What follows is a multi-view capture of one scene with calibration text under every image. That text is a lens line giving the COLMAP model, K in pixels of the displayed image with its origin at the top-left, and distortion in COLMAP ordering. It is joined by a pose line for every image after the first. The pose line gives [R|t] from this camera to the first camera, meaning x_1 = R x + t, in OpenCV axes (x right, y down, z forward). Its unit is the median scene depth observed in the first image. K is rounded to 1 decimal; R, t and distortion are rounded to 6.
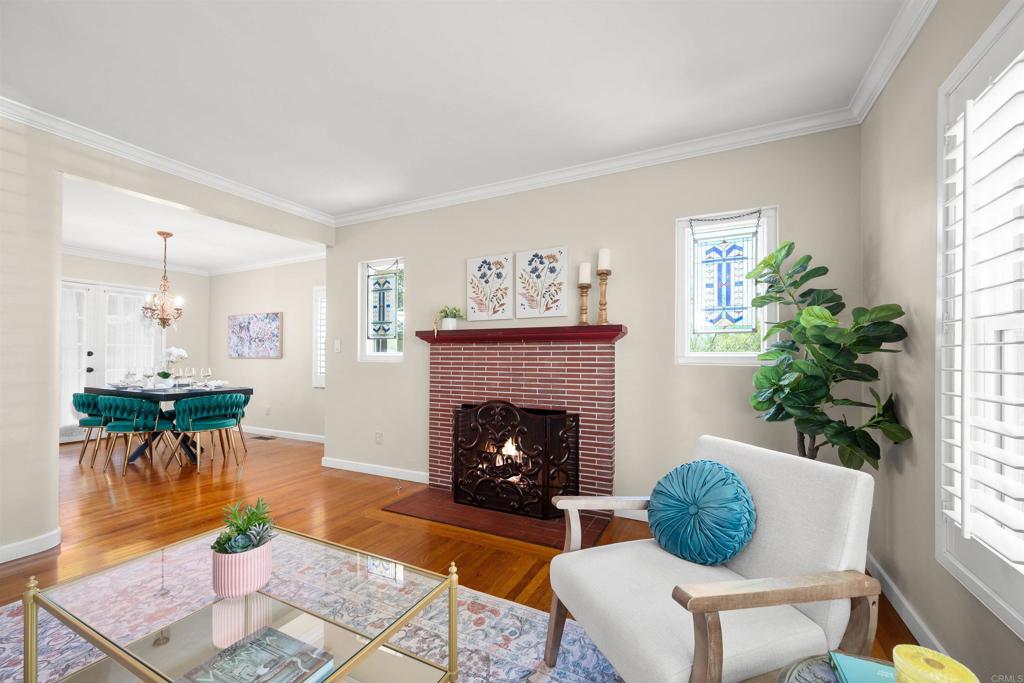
lens RADIAL K [[414.2, 0, 518.8], [0, 414.2, 350.5], [0, 0, 1]] dist [-0.002588, 0.000785]
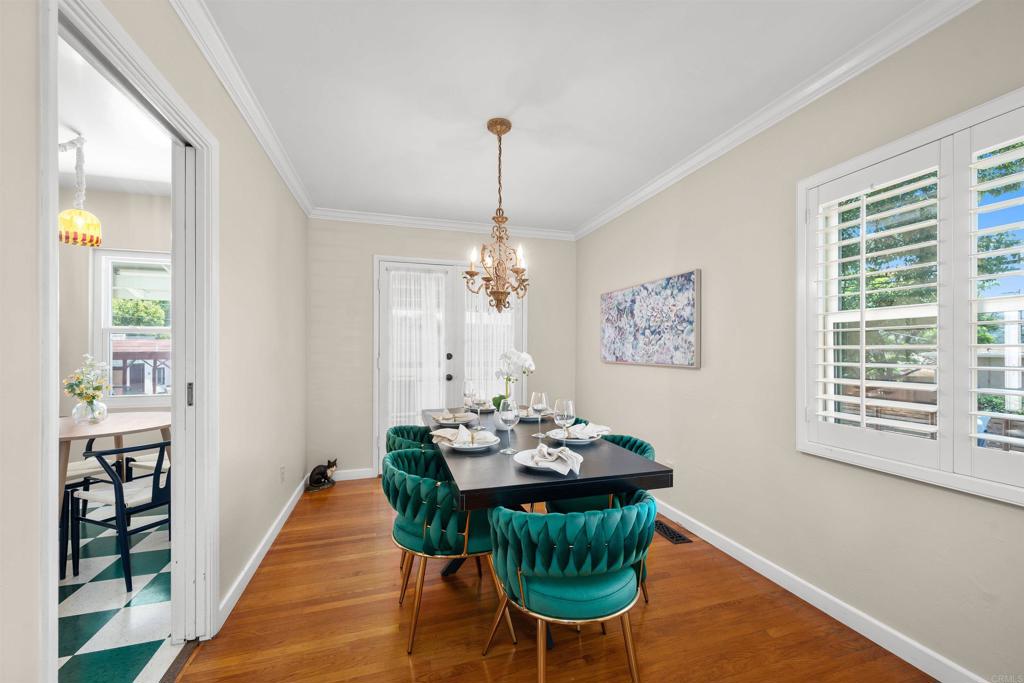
lens RADIAL K [[414.2, 0, 511.8], [0, 414.2, 344.3], [0, 0, 1]] dist [-0.002588, 0.000785]
pose [[0.688665, -0.010614, -0.725002, -0.378703], [0.010665, 0.999933, -0.004508, -0.008729], [0.725001, -0.004627, 0.688732, 0.522348]]
